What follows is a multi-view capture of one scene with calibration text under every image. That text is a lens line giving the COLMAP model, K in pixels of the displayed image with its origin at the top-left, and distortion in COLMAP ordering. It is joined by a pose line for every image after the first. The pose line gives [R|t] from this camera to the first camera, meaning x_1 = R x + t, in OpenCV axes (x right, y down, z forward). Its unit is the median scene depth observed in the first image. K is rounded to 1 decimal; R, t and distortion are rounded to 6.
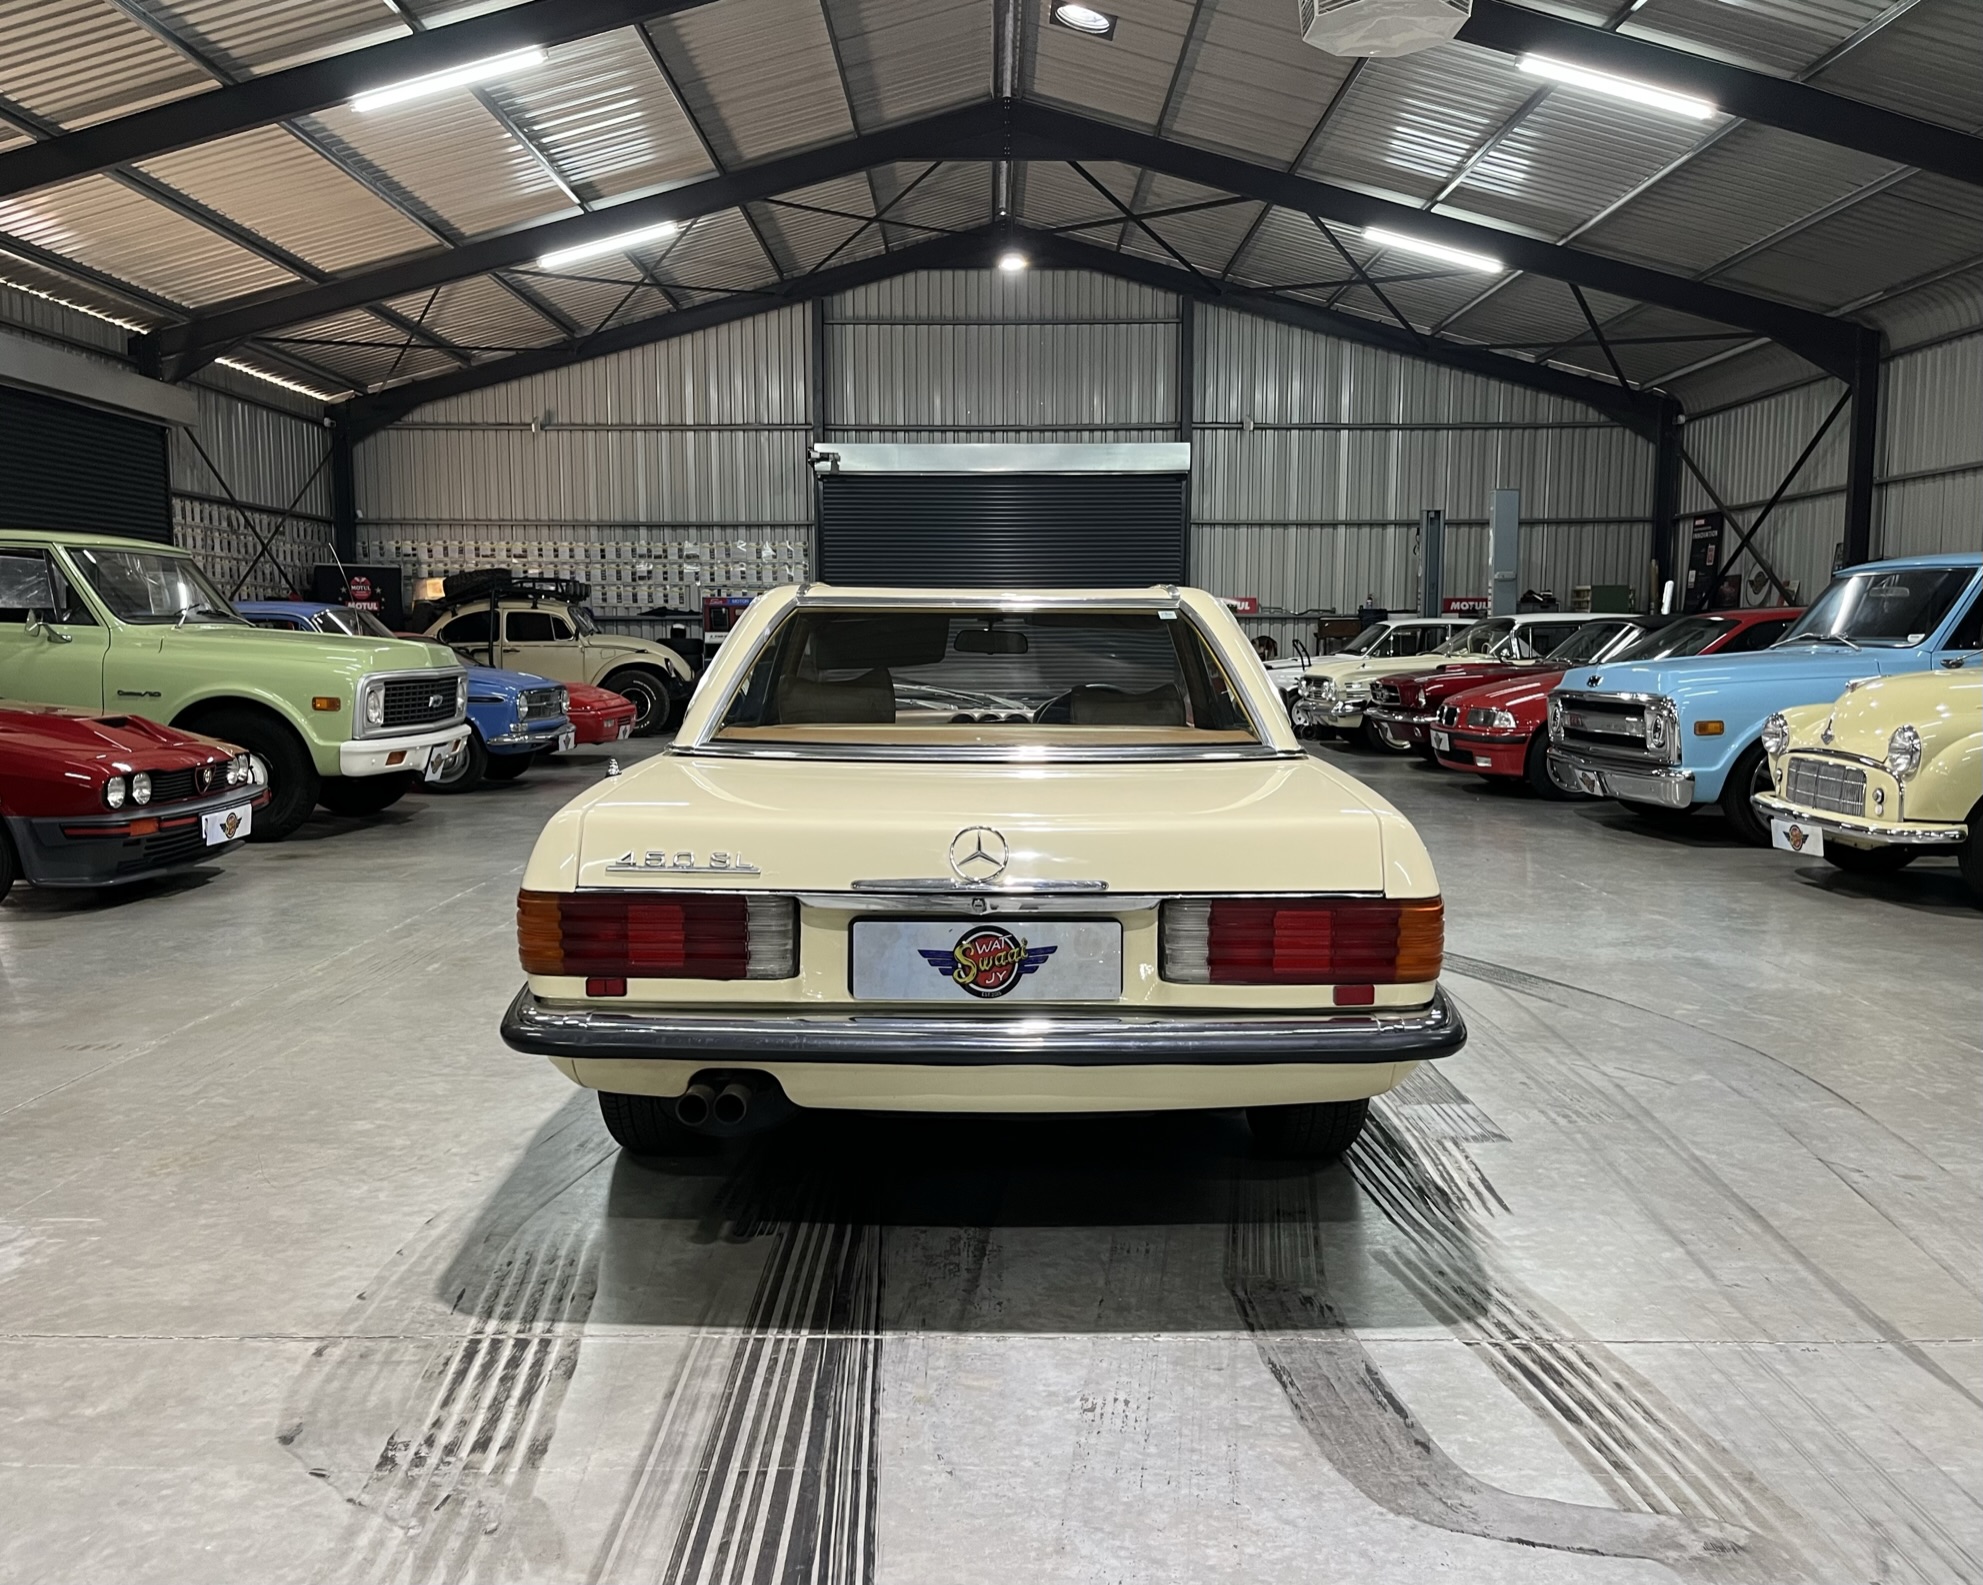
lens RADIAL K [[1651.7, 0, 983.3], [0, 1651.7, 794.0], [0, 0, 1]] dist [0.038802, -0.056915]
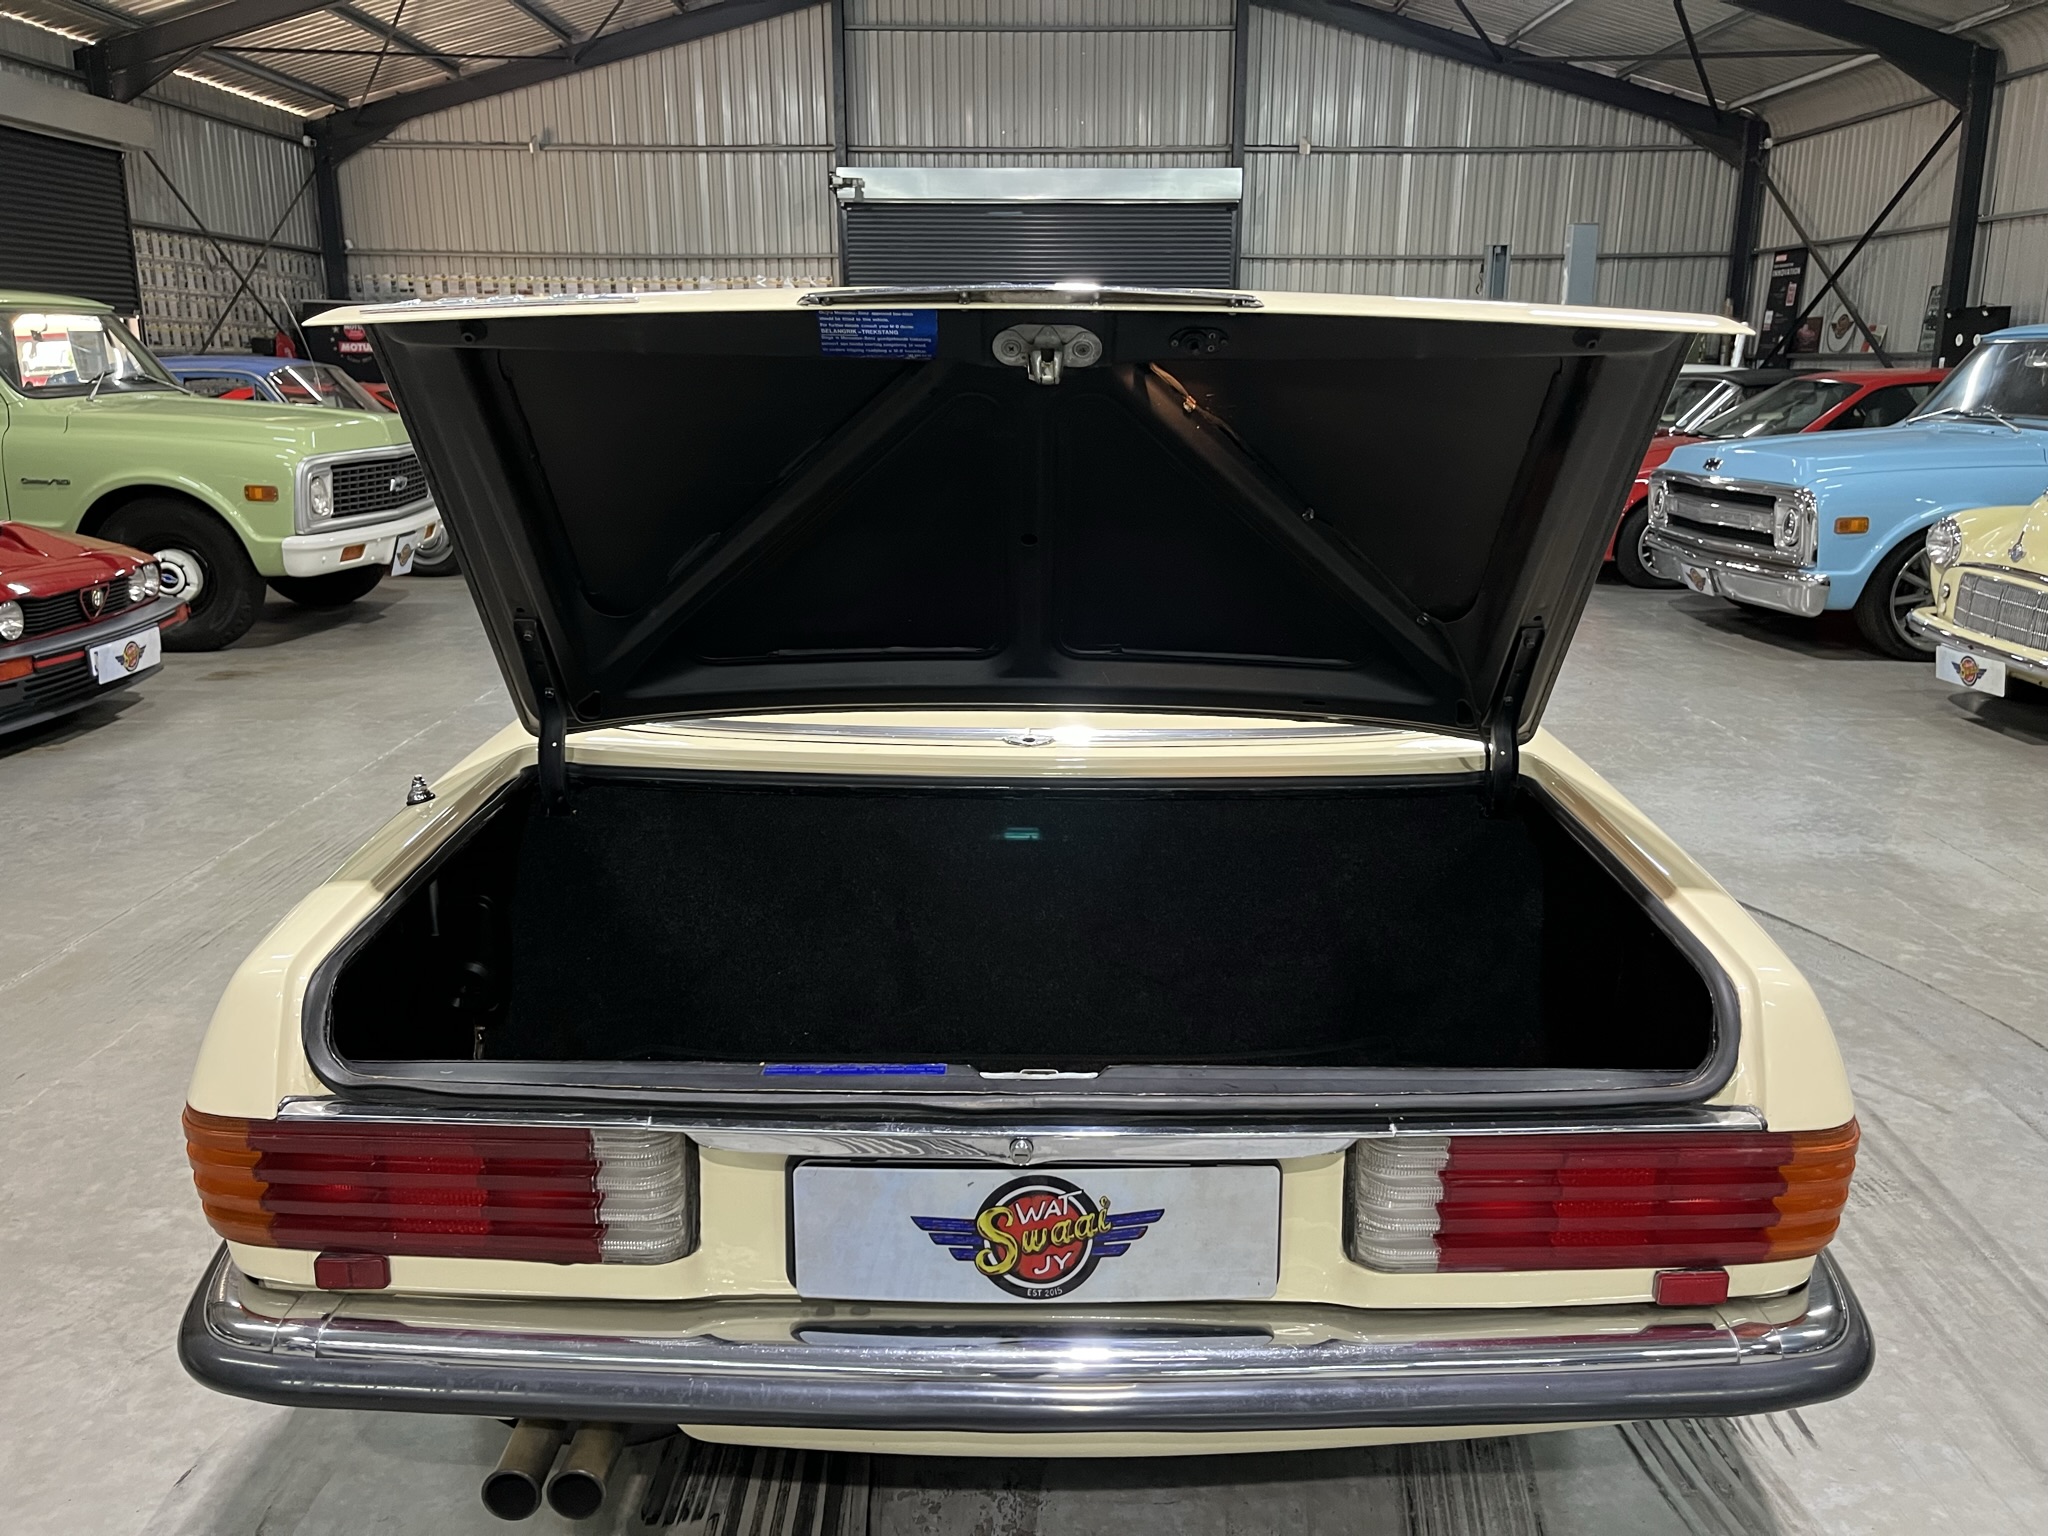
lens RADIAL K [[1561.4, 0, 1032.0], [0, 1561.4, 775.4], [0, 0, 1]] dist [0.078184, -0.120520]
pose [[0.999960, 0.000041, 0.008984, -0.000647], [-0.001507, 0.986579, 0.163275, -0.020475], [-0.008857, -0.163282, 0.986540, 0.073475]]
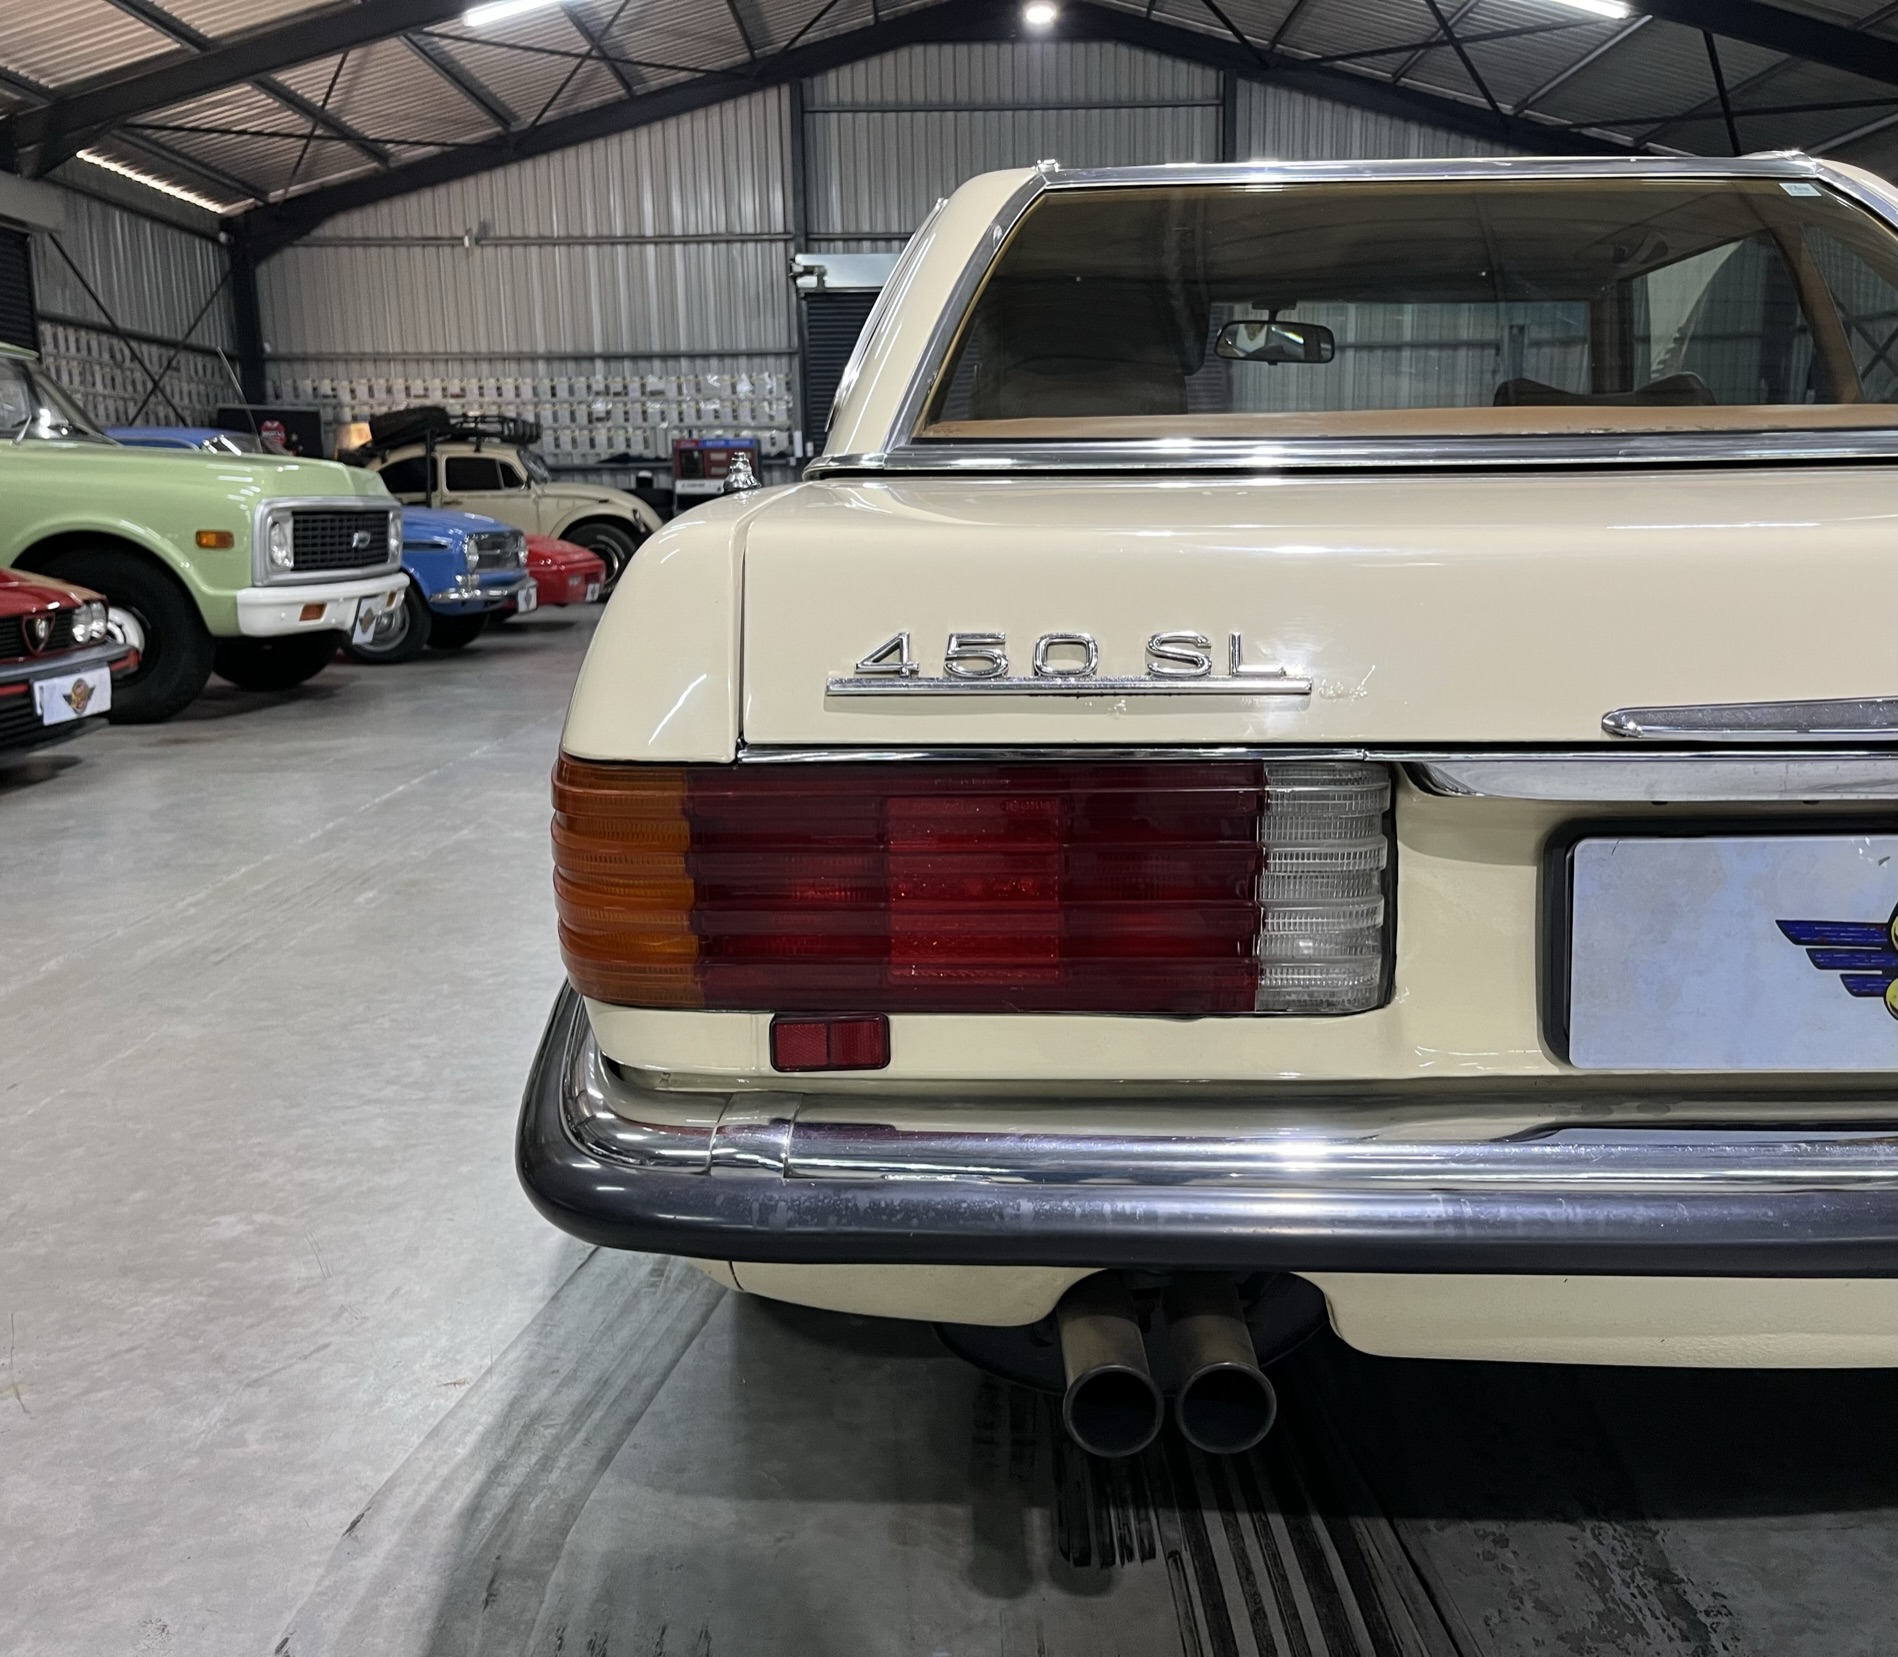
lens RADIAL K [[1701.5, 0, 962.7], [0, 1701.5, 823.9], [0, 0, 1]] dist [0.011010, 0.007887]
pose [[0.999783, -0.018639, 0.009320, -0.029917], [0.017764, 0.996094, 0.086490, 0.006337], [-0.010895, -0.086305, 0.996209, 0.097086]]
